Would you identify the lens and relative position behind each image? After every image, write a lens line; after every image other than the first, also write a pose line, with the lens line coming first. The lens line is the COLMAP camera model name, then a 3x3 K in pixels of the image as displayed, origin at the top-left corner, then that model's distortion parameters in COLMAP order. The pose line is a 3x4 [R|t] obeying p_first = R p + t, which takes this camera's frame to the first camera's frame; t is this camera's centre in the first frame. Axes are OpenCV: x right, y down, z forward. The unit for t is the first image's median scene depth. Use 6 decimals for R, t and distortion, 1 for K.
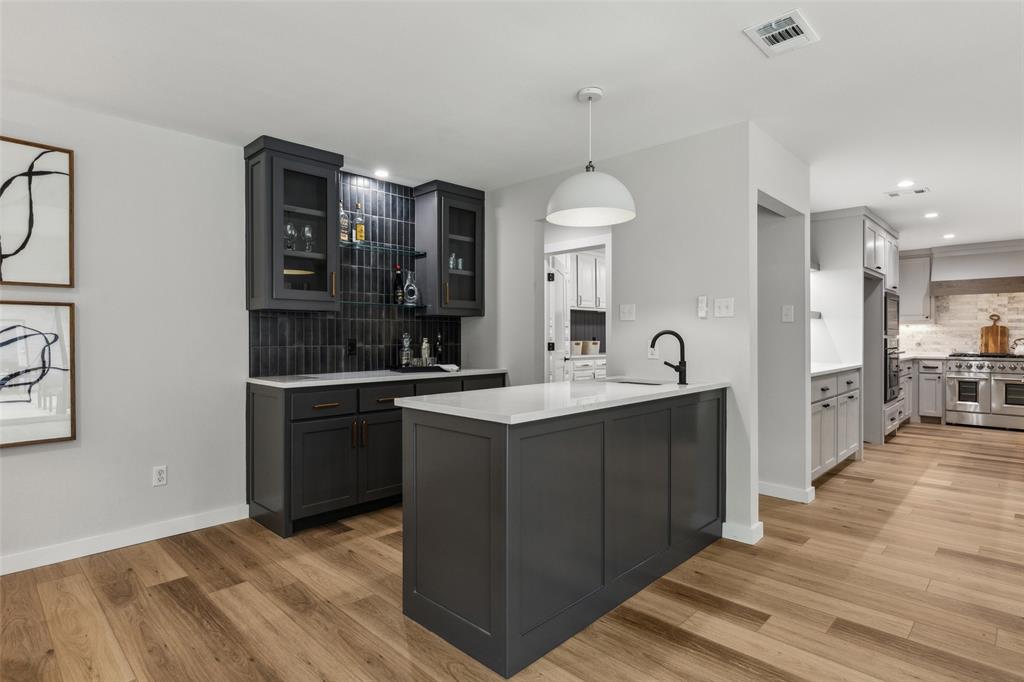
lens RADIAL K [[531.6, 0, 511.4], [0, 531.6, 338.9], [0, 0, 1]] dist [-0.004329, -0.000686]
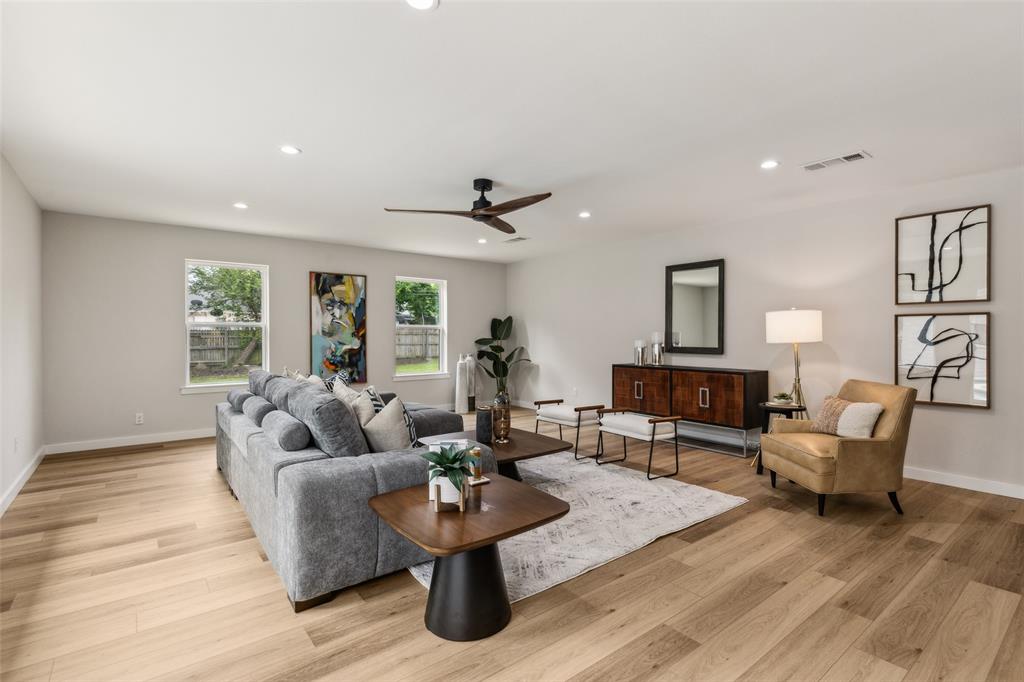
lens RADIAL K [[489.8, 0, 512.0], [0, 489.8, 340.0], [0, 0, 1]] dist [-0.002879, -0.000083]
pose [[-0.129782, 0.013958, -0.991444, 0.242936], [-0.005589, 0.999875, 0.014808, -0.002209], [0.991527, 0.007463, -0.129688, -0.035938]]
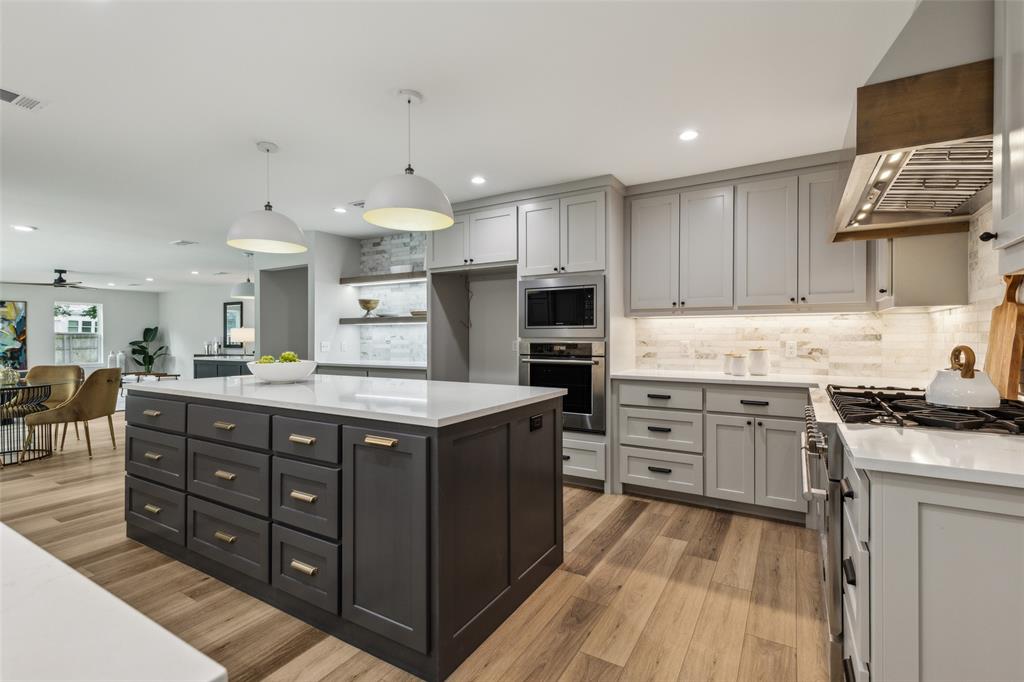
lens RADIAL K [[468.5, 0, 517.4], [0, 468.5, 338.0], [0, 0, 1]] dist [0.010500, -0.002217]
pose [[0.246585, 0.002935, -0.969117, 1.126288], [-0.000232, 0.999996, 0.002970, -0.005131], [0.969121, -0.000508, 0.246585, 0.674484]]
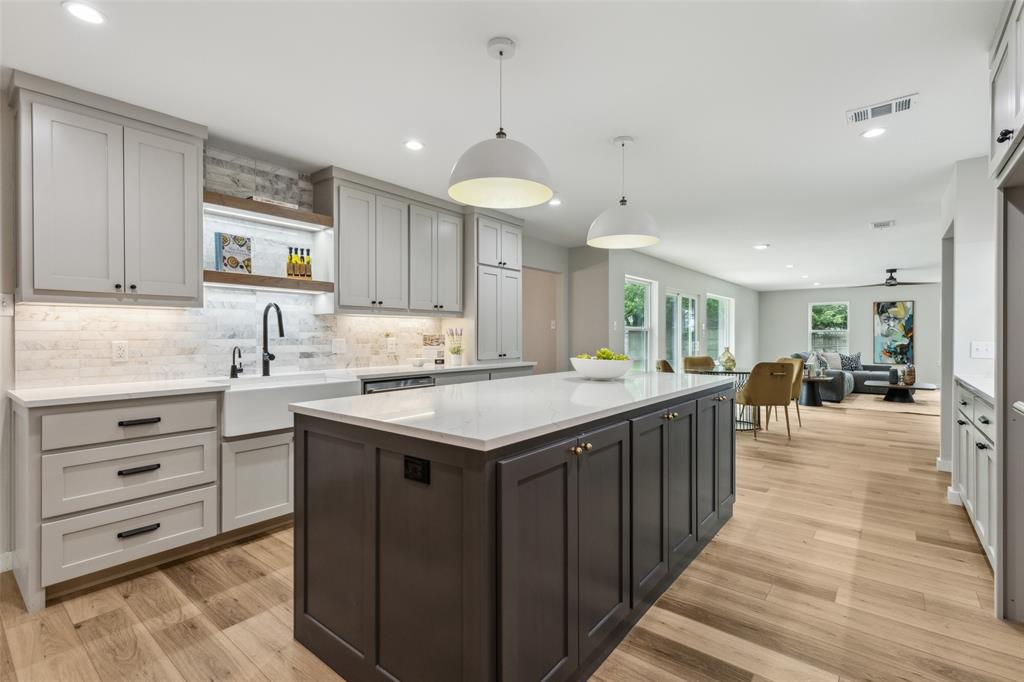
lens RADIAL K [[468.5, 0, 517.2], [0, 468.5, 339.1], [0, 0, 1]] dist [0.010500, -0.002217]
pose [[-0.994375, -0.000985, -0.105915, 0.794854], [-0.002560, 0.999888, 0.014735, -0.006320], [0.105889, 0.014924, -0.994266, 0.974047]]
